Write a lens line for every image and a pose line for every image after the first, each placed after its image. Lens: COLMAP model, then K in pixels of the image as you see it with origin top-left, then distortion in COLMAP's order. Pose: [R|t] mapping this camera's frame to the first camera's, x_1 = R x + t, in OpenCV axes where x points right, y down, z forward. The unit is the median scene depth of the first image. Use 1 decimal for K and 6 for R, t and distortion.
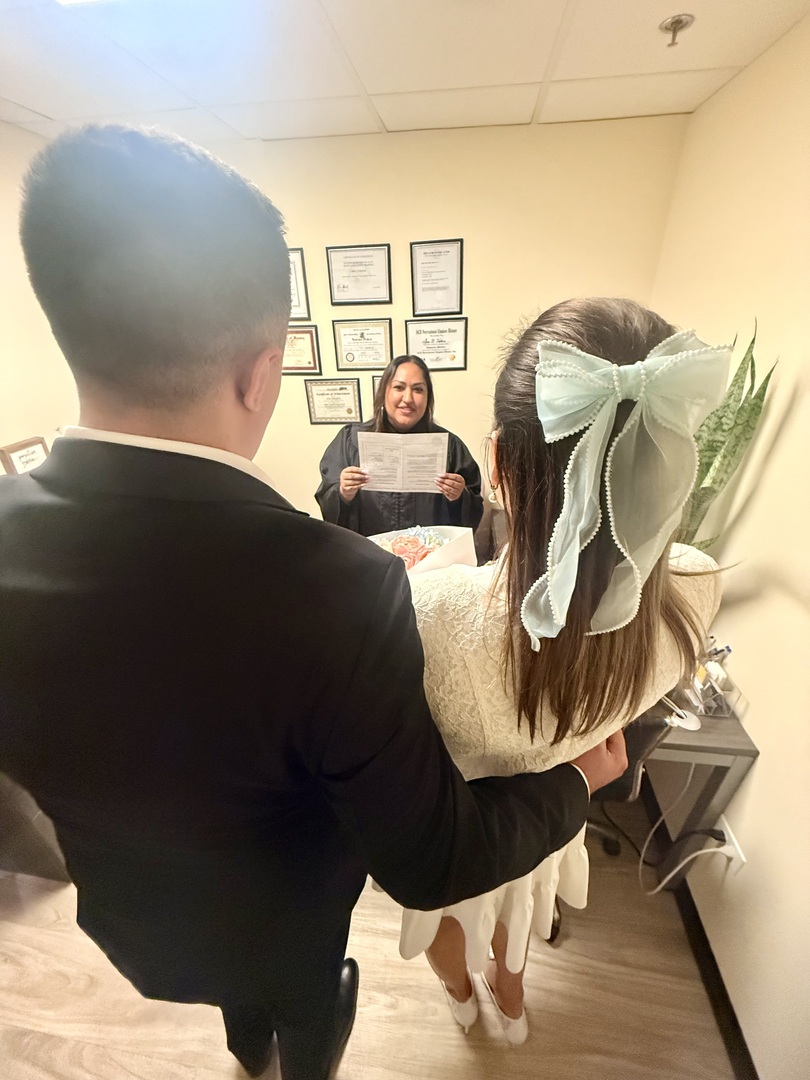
lens RADIAL K [[406.6, 0, 406.4], [0, 406.6, 548.1], [0, 0, 1]] dist [0.000456, -0.000009]
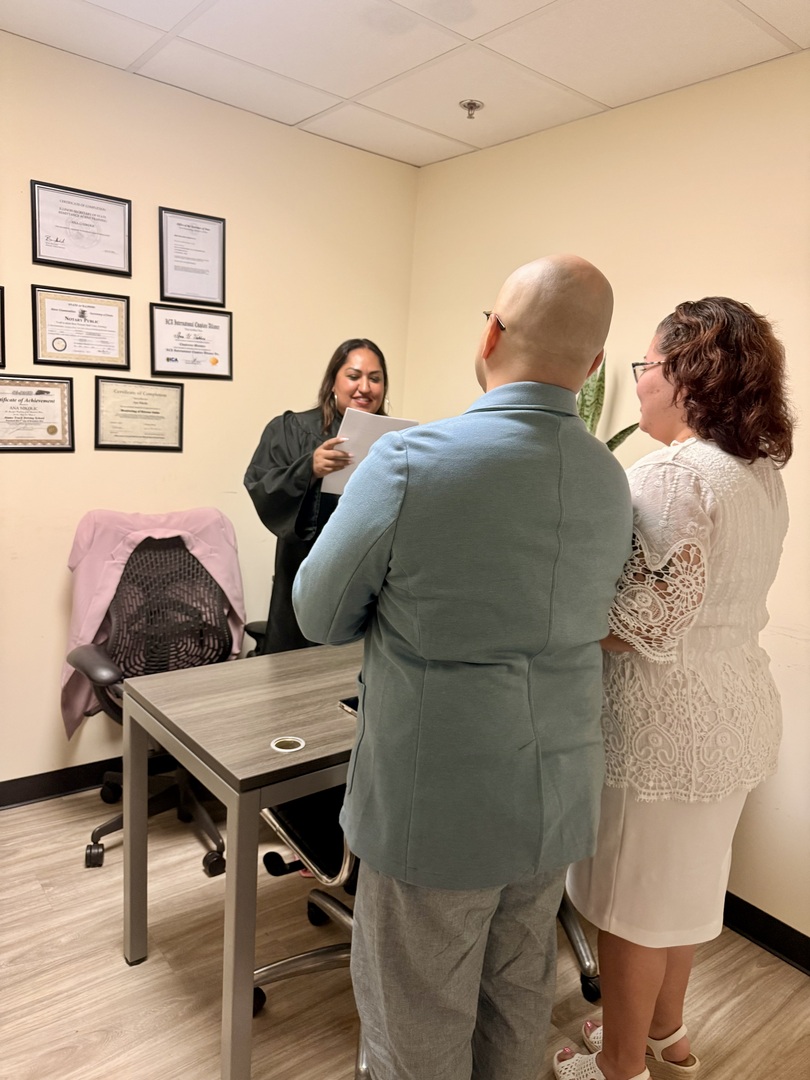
lens RADIAL K [[769.6, 0, 404.0], [0, 769.6, 538.9], [0, 0, 1]] dist [0.010442, 0.002221]
pose [[0.694122, -0.067921, 0.716646, -0.664399], [0.257297, 0.953183, -0.158872, 0.128434], [-0.672304, 0.294668, 0.679101, -0.041181]]
